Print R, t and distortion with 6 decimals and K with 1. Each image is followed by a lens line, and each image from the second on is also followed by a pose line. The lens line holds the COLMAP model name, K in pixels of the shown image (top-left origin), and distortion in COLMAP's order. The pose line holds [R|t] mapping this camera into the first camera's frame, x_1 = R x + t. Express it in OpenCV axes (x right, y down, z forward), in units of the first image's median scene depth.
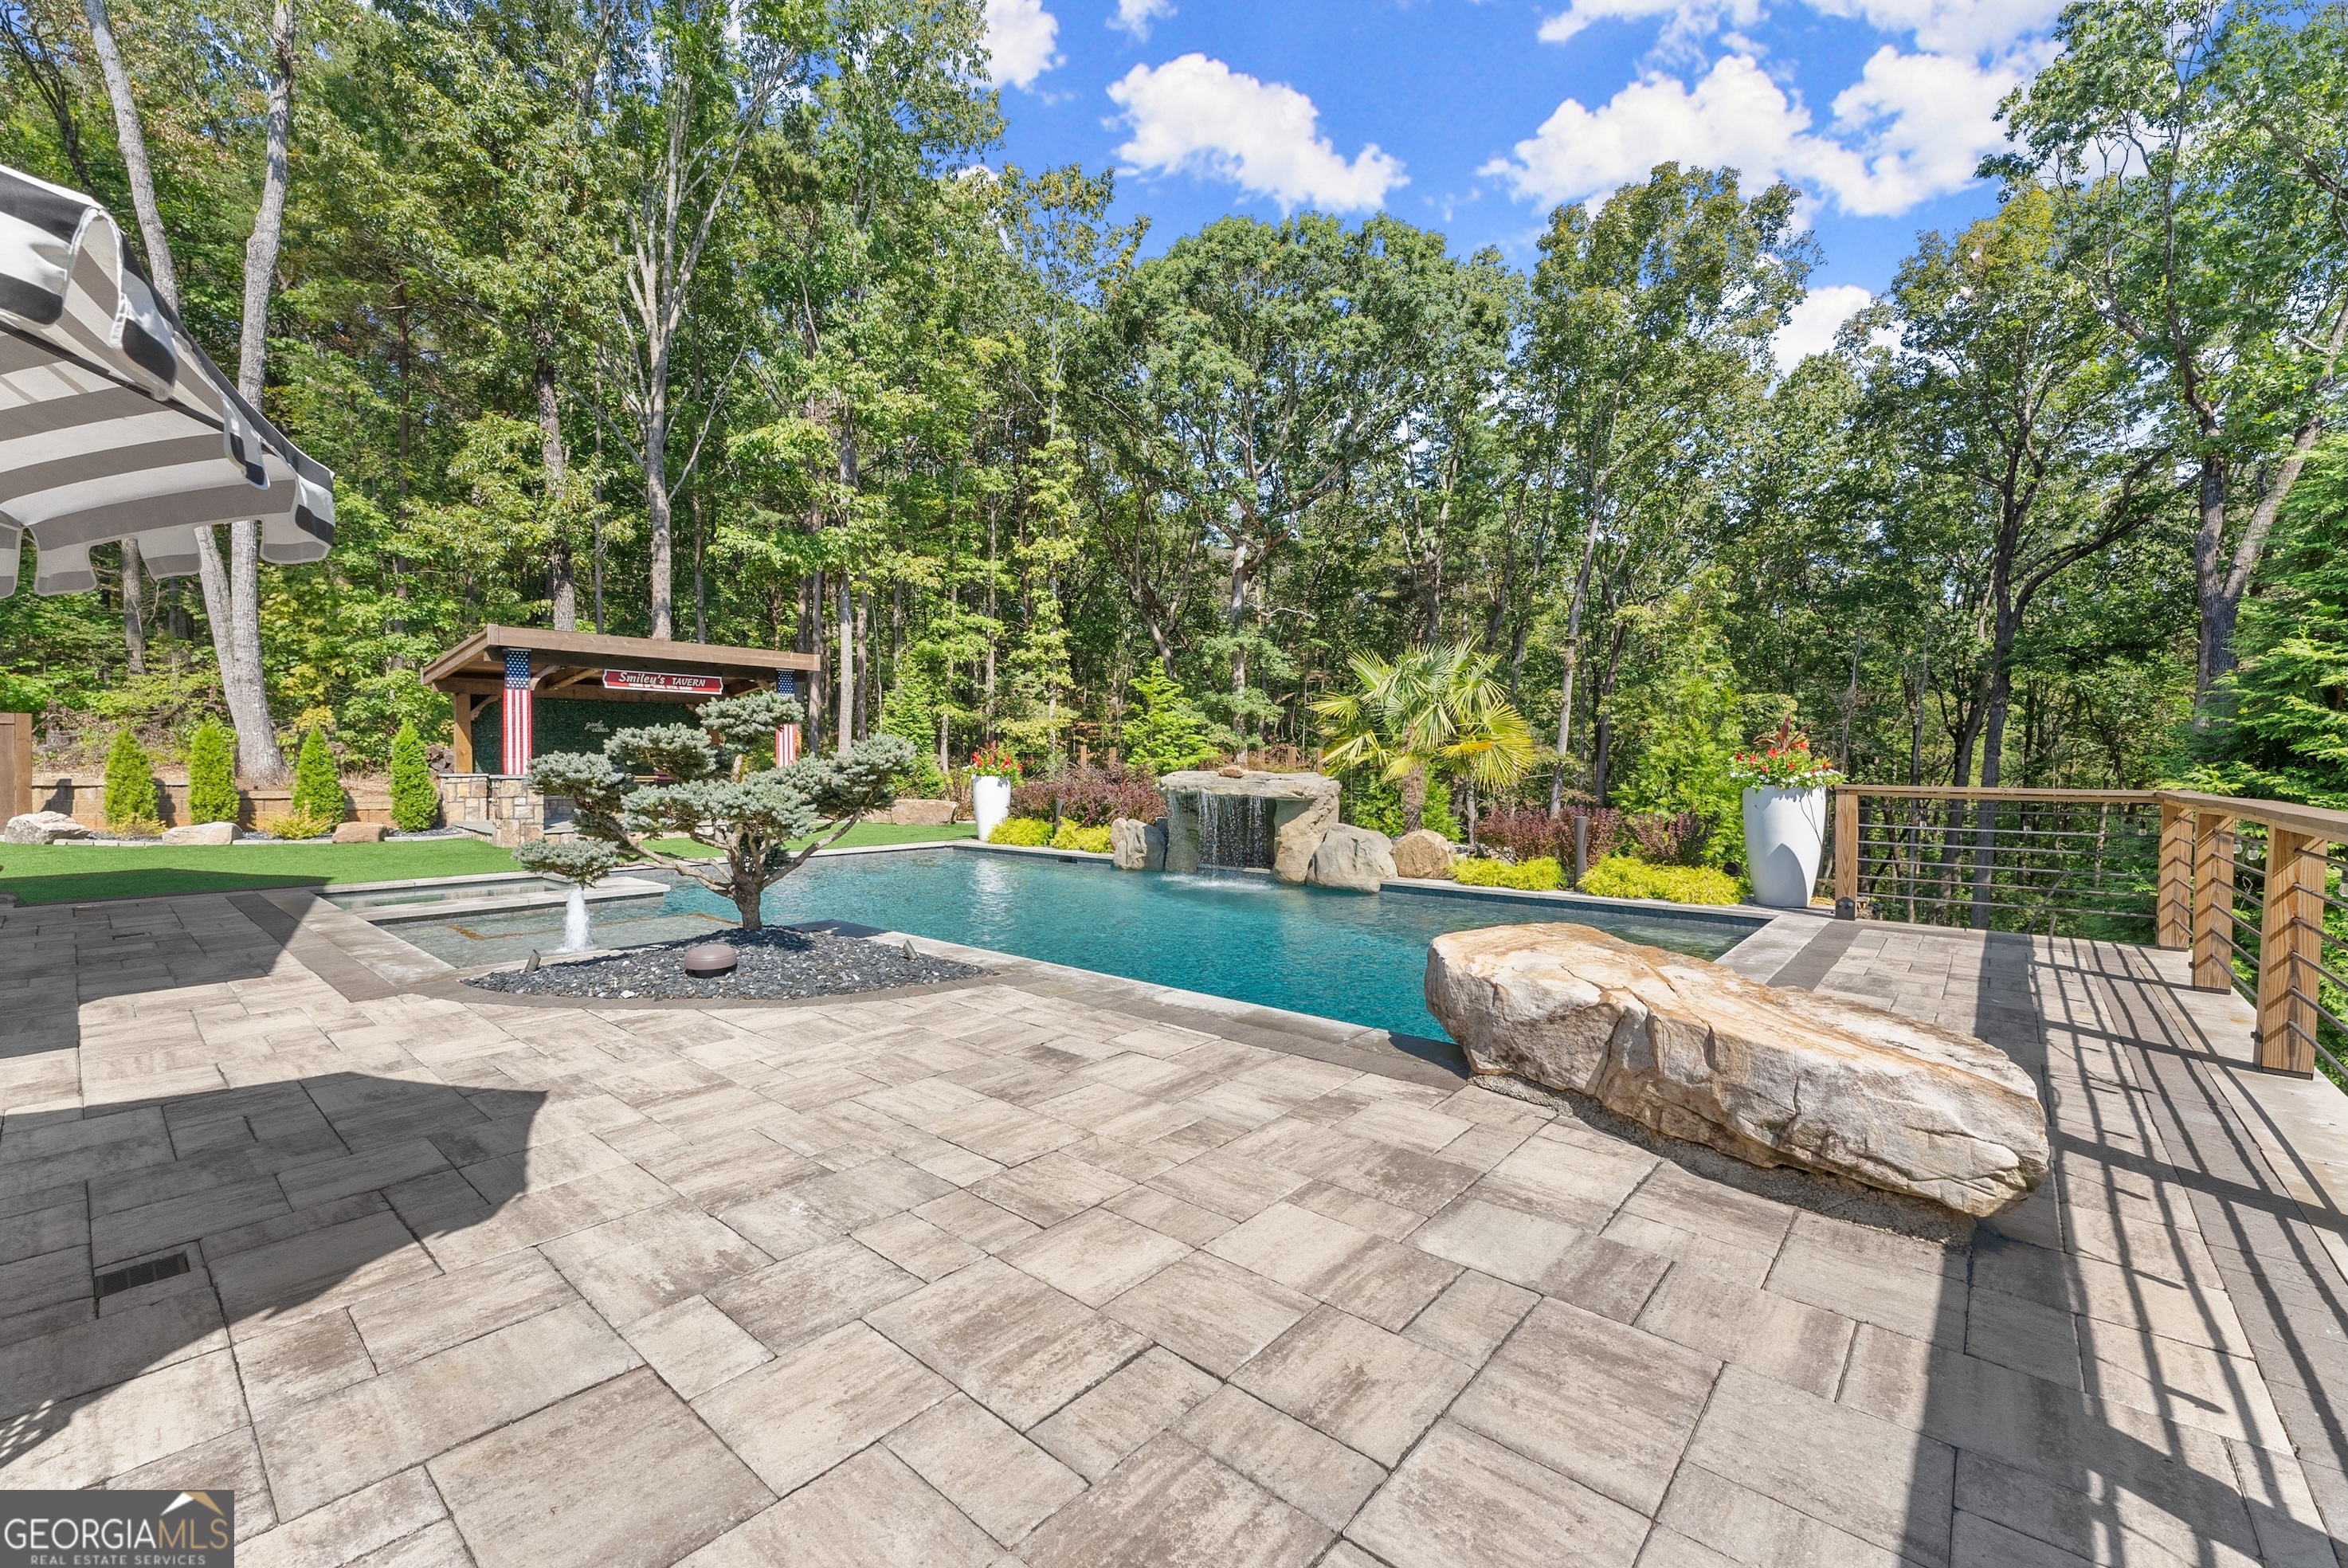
lens RADIAL K [[951.4, 0, 1158.1], [0, 951.4, 784.4], [0, 0, 1]] dist [0.006072, -0.001385]
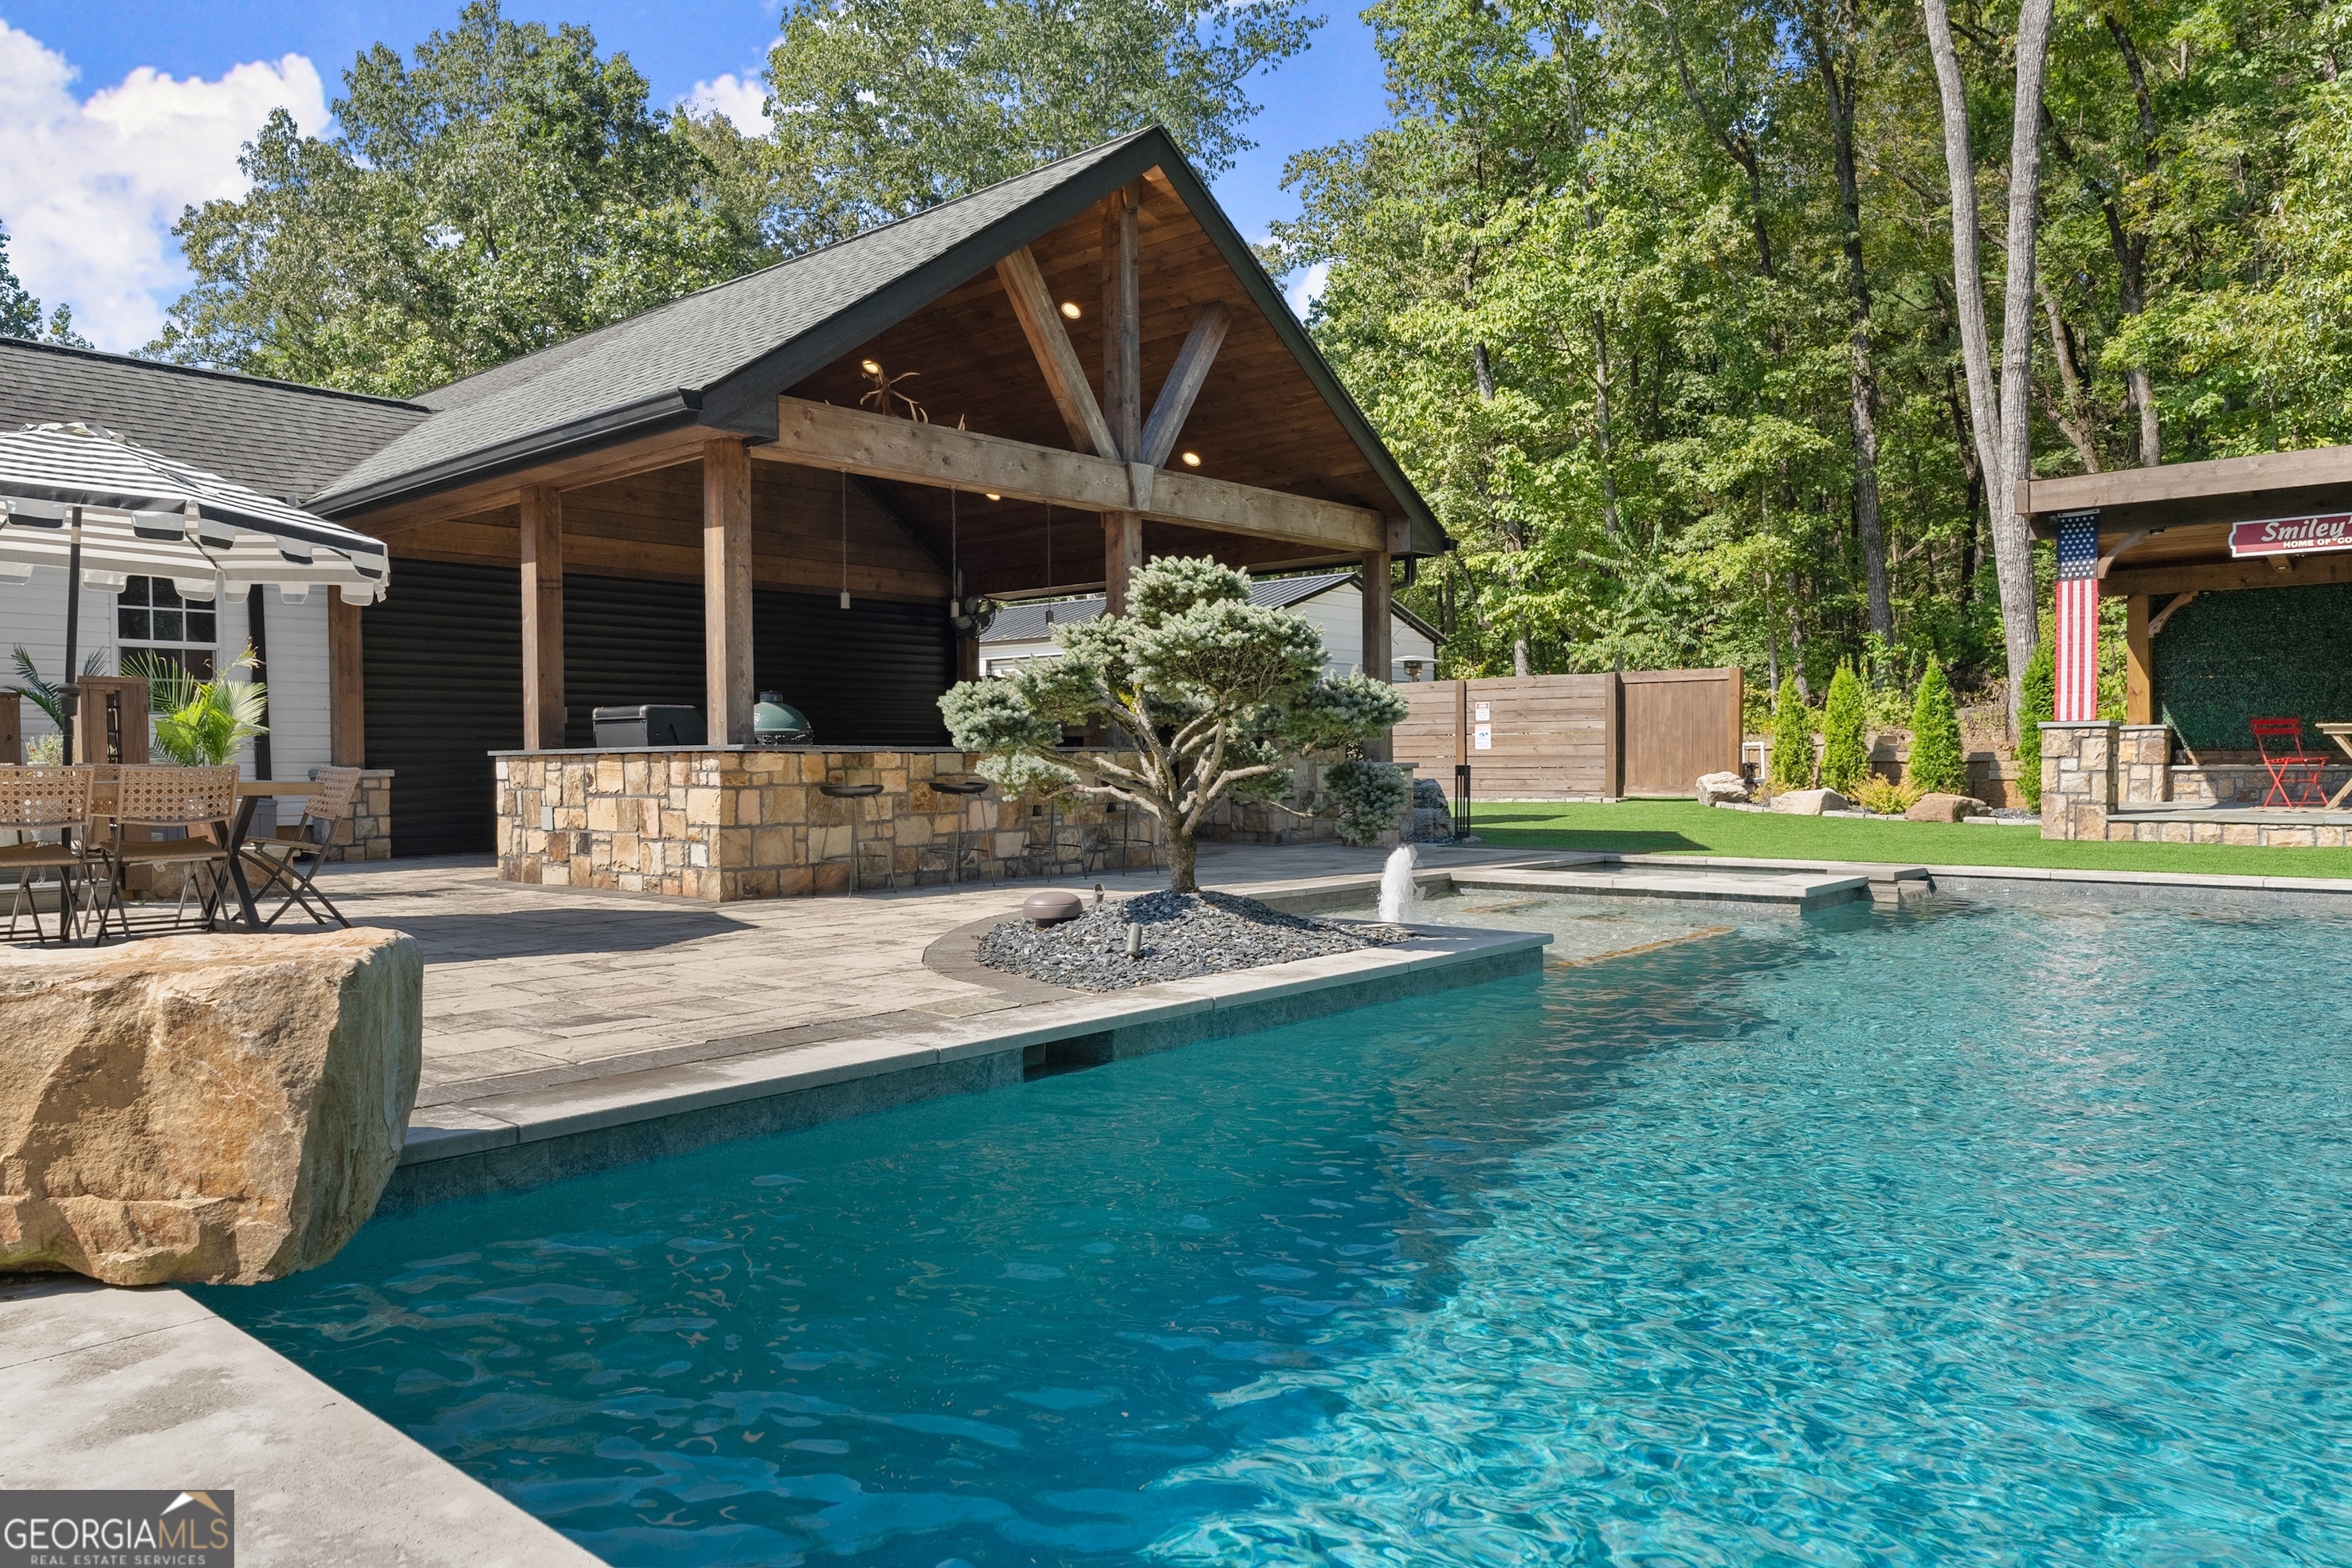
lens RADIAL K [[1588.5, 0, 1176.0], [0, 1588.5, 794.2], [0, 0, 1]] dist [0.000697, -0.003059]
pose [[0.004706, 0.019897, -0.999791, 0.190404], [-0.011847, 0.999733, 0.019840, 0.013059], [0.999919, 0.011751, 0.004940, 0.238522]]
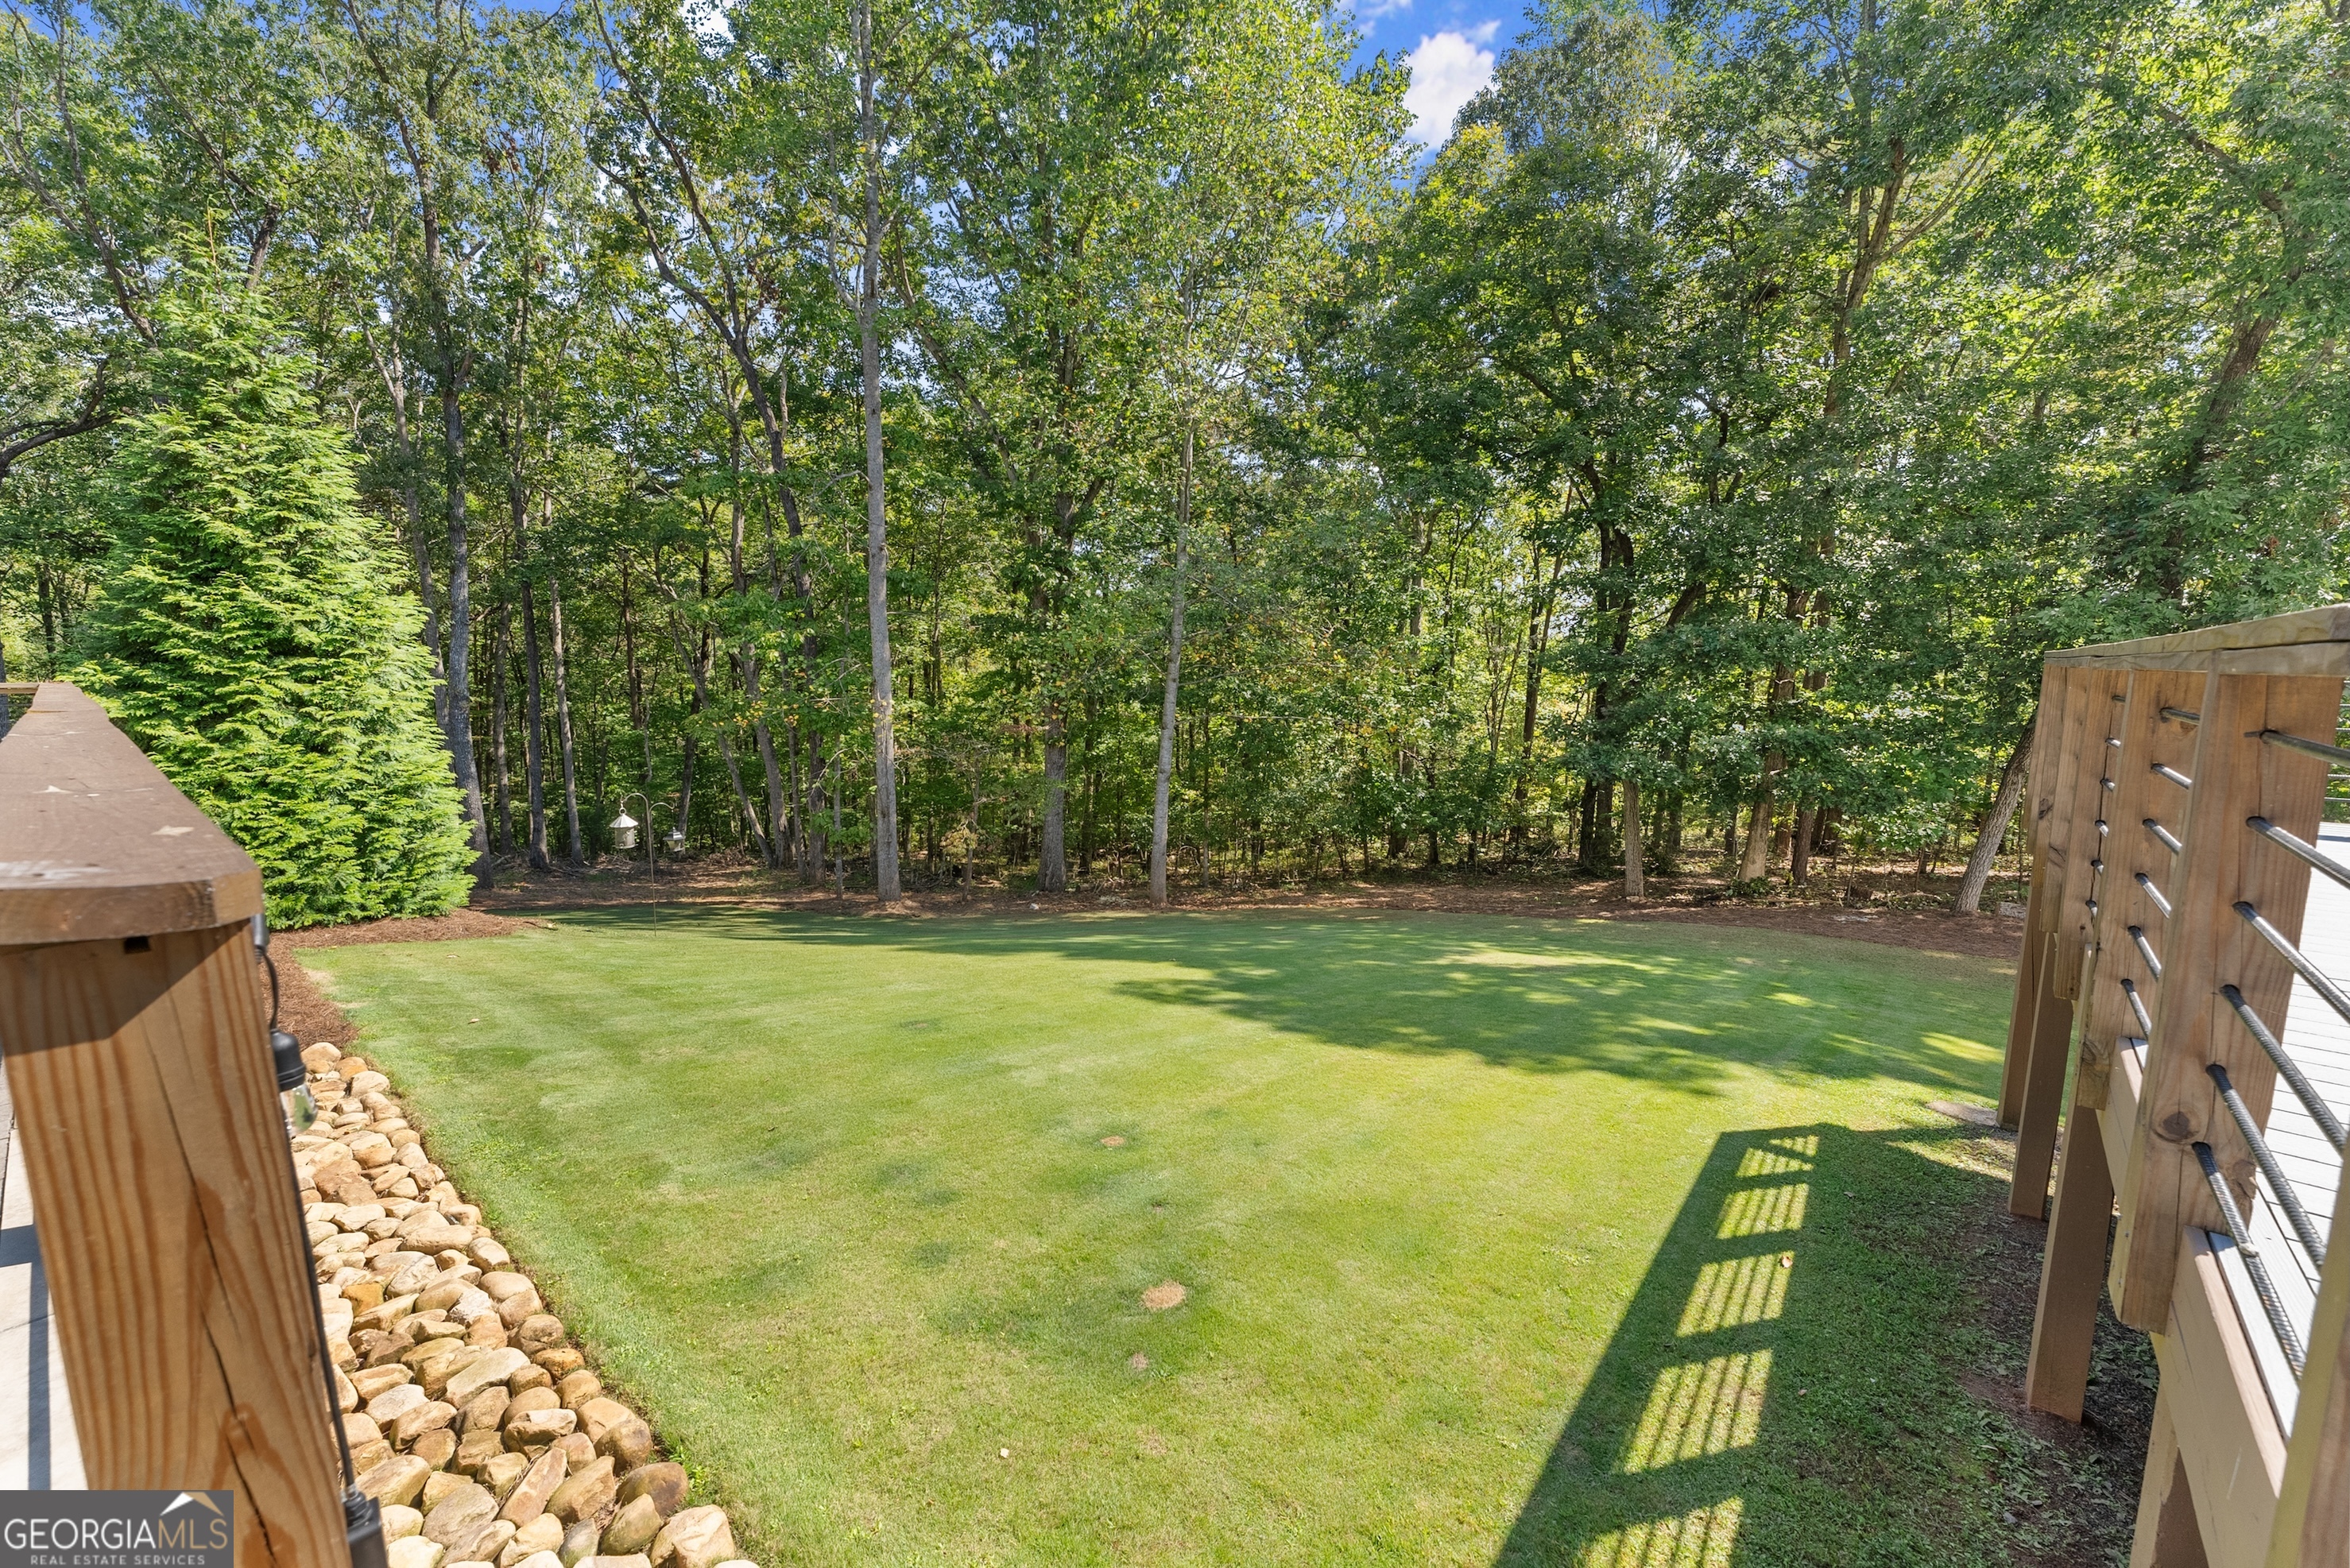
lens RADIAL K [[952.3, 0, 1152.6], [0, 952.3, 800.4], [0, 0, 1]] dist [0.006072, -0.001385]
pose [[-0.004245, -0.145818, 0.989302, -0.053619], [0.017992, 0.989140, 0.145871, 0.000724], [-0.999829, 0.018419, -0.001575, -0.117594]]
